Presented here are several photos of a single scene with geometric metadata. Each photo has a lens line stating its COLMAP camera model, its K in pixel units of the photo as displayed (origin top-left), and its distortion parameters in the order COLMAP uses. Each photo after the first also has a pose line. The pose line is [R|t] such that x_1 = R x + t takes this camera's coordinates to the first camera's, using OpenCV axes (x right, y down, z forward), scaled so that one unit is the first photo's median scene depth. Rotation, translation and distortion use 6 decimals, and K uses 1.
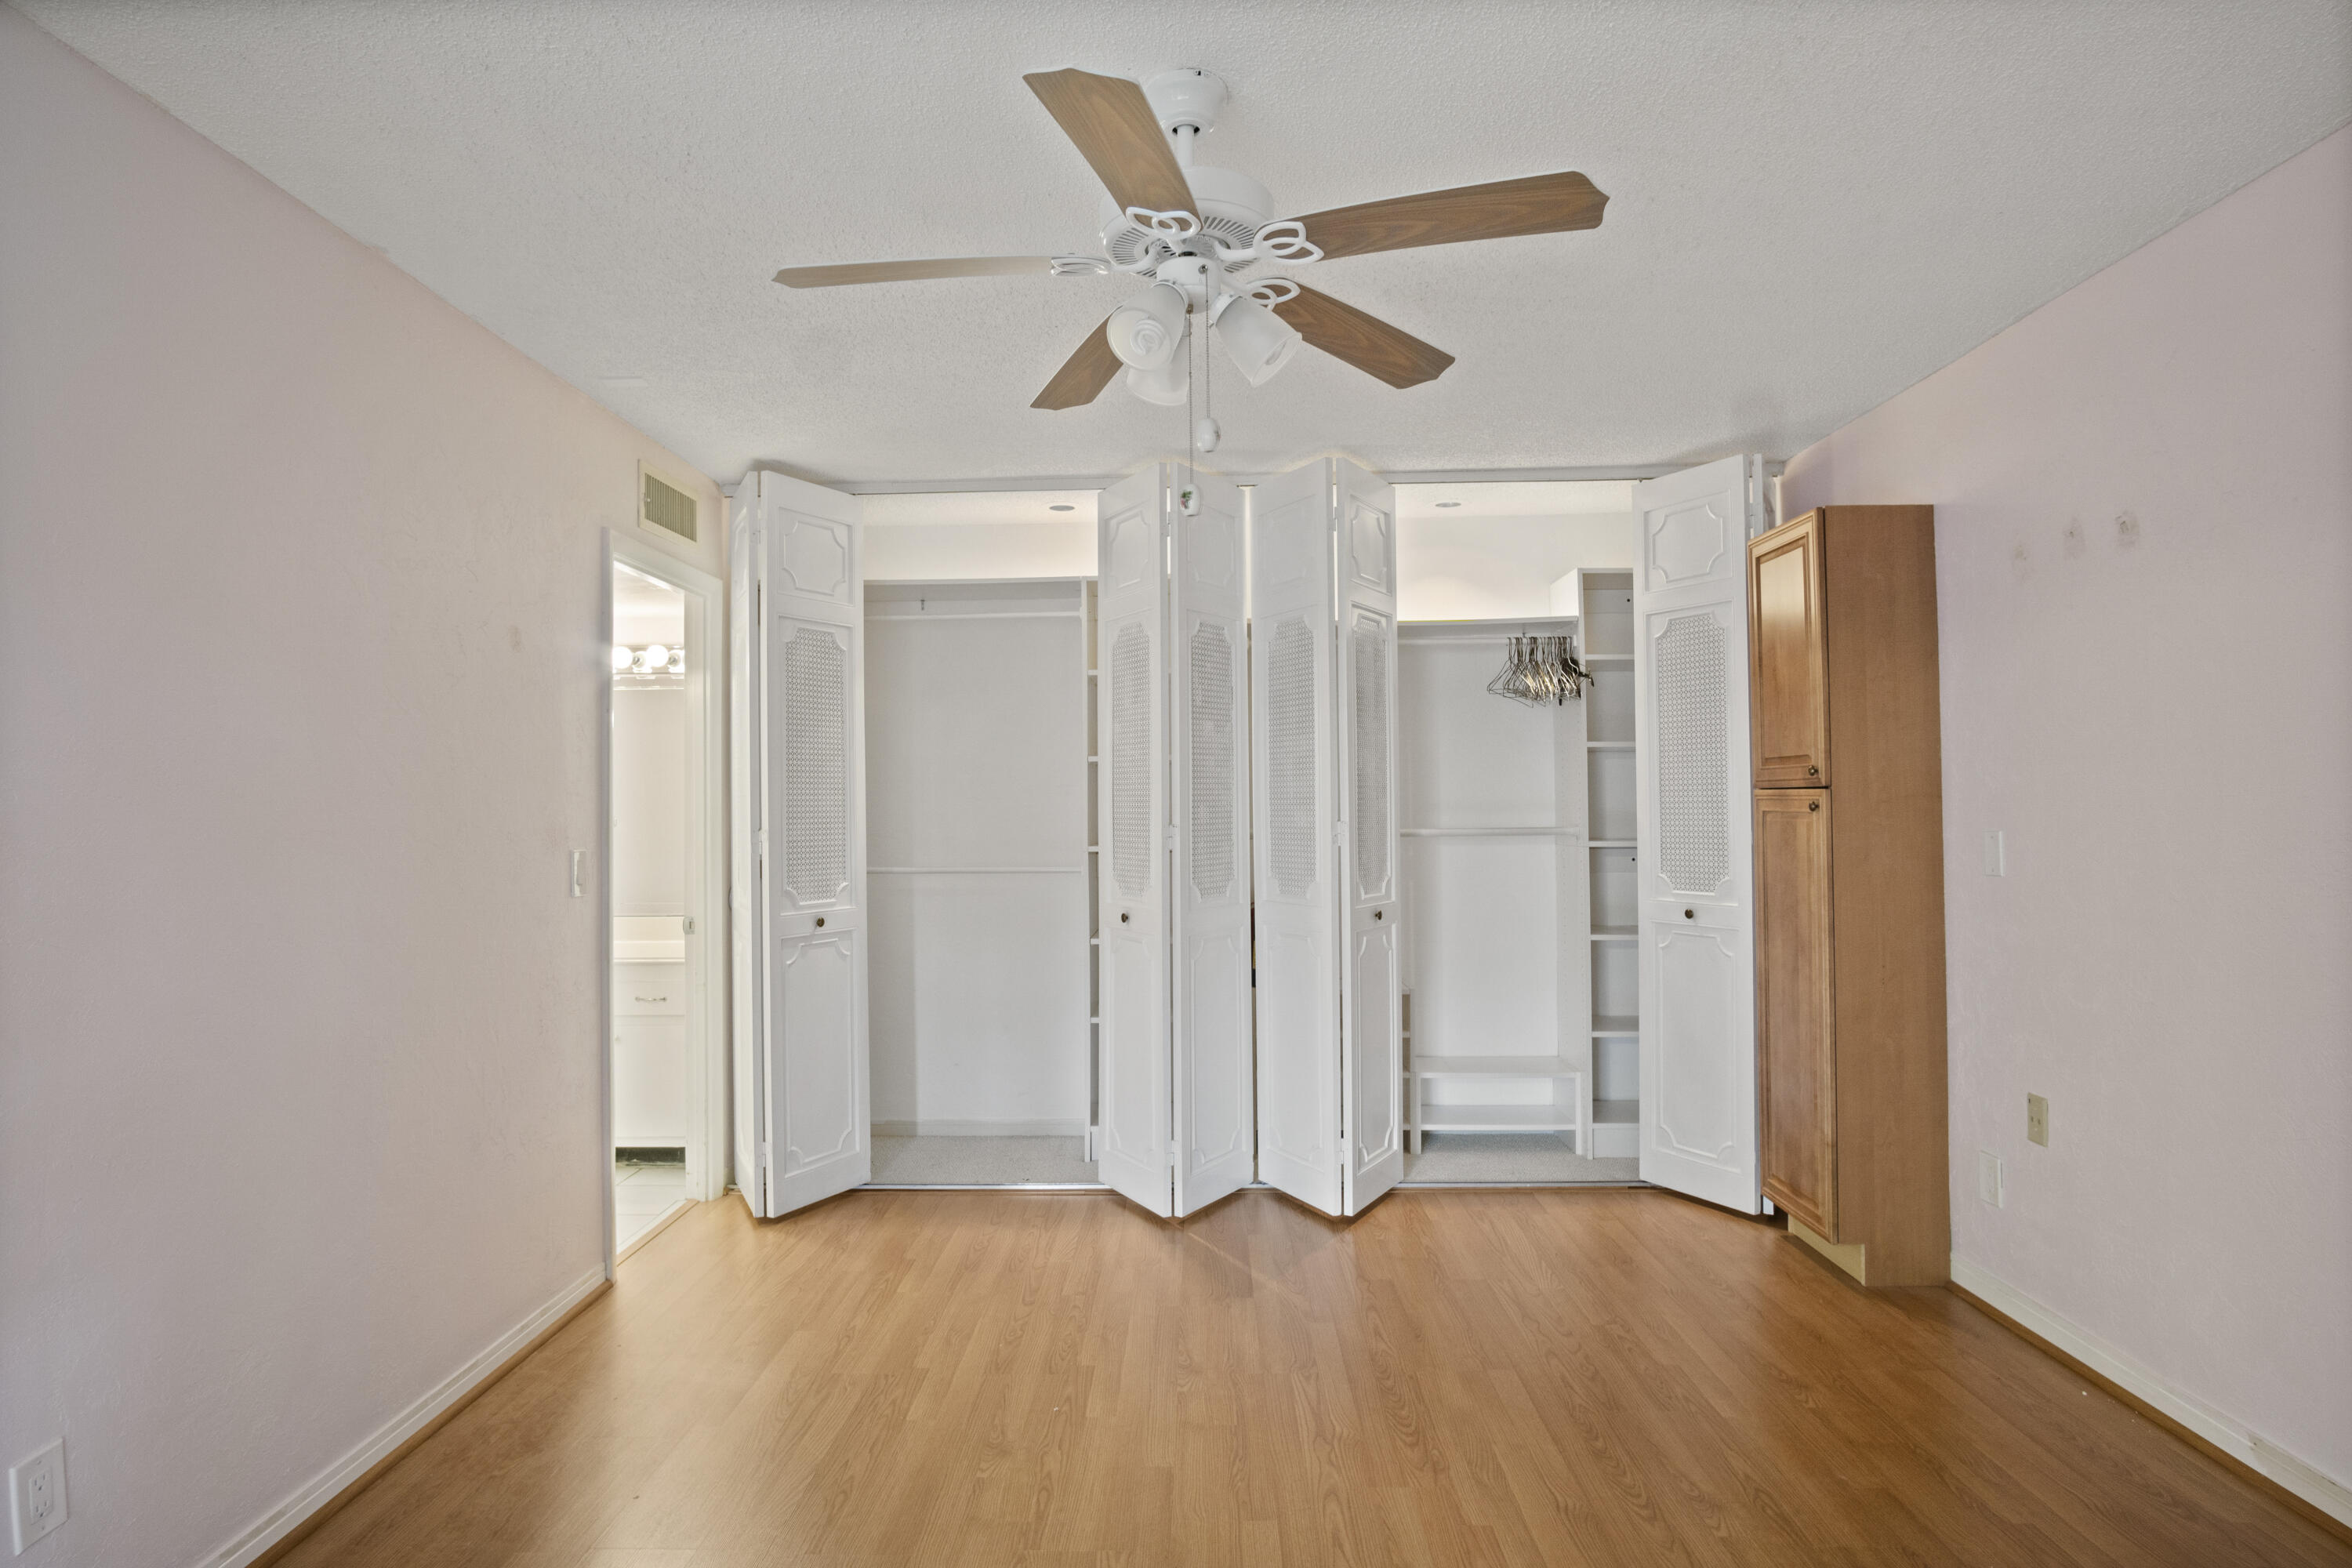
lens RADIAL K [[1225.5, 0, 1176.0], [0, 1225.5, 784.0], [0, 0, 1]] dist [-0.051346, 0.001393]
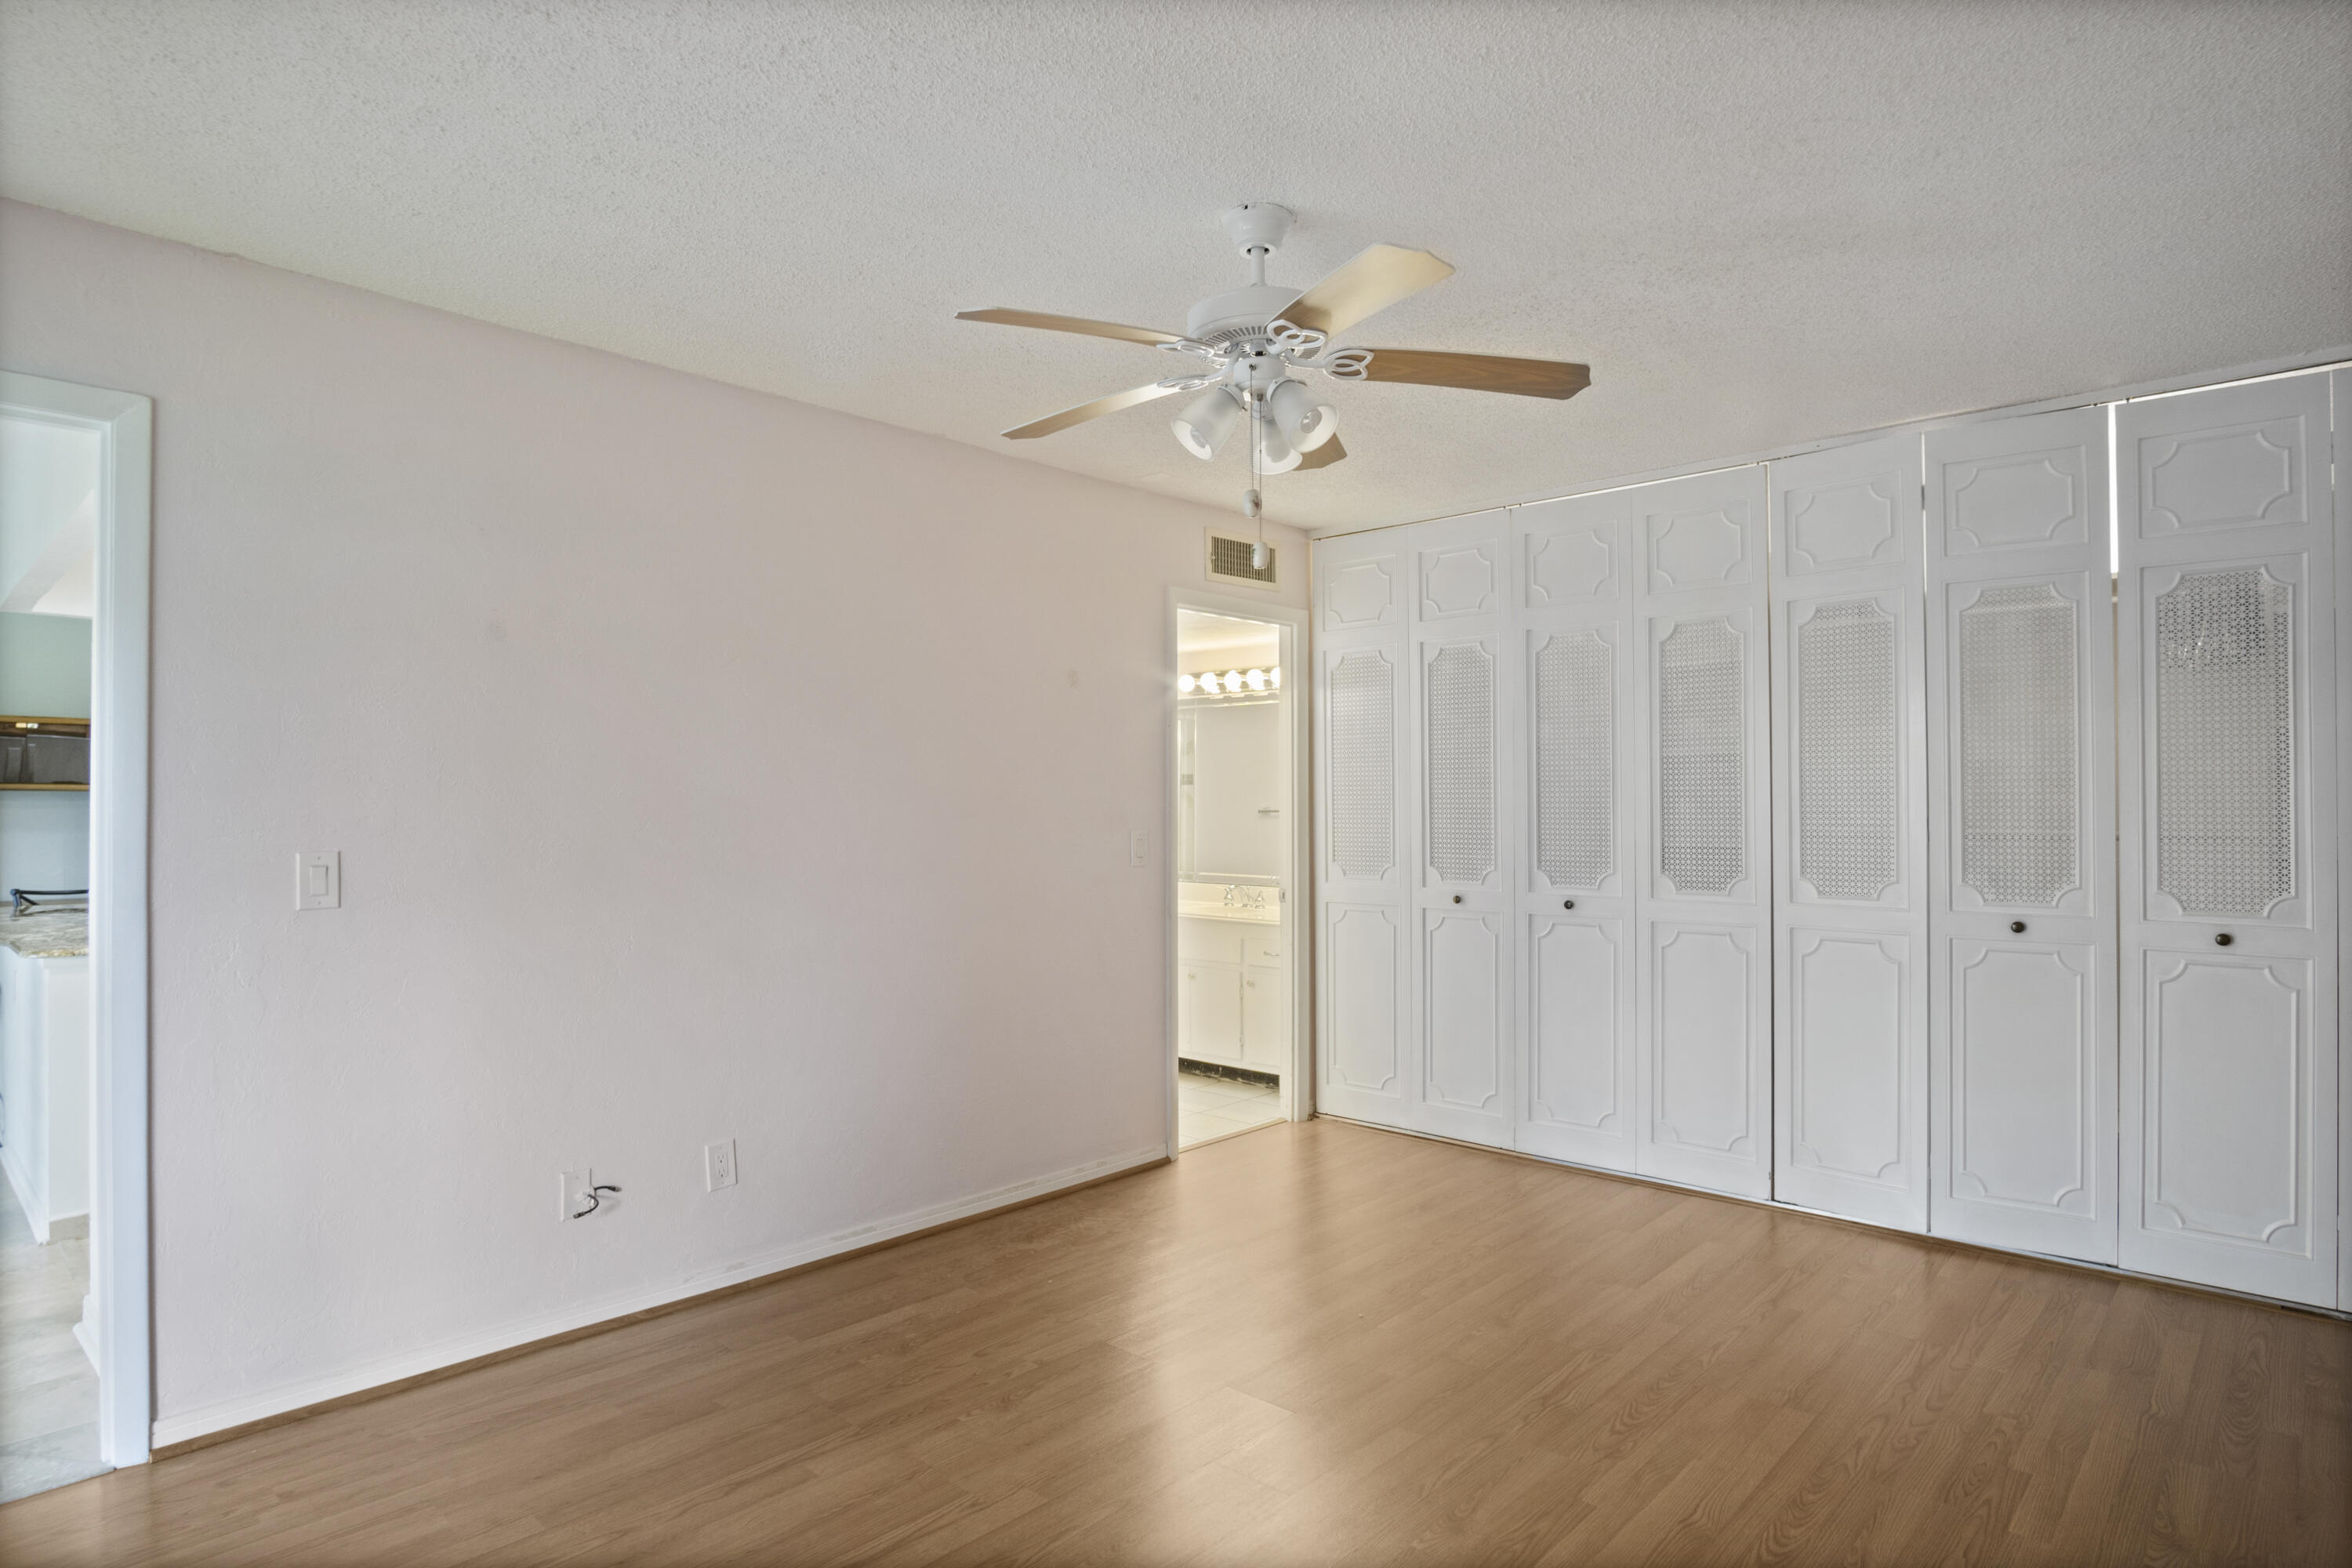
lens RADIAL K [[1225.5, 0, 1176.0], [0, 1225.5, 784.0], [0, 0, 1]] dist [-0.051346, 0.001393]
pose [[0.751383, -0.003307, -0.659858, 0.410904], [0.007656, 0.999964, 0.003707, -0.001277], [0.659822, -0.007837, 0.751381, 0.003053]]
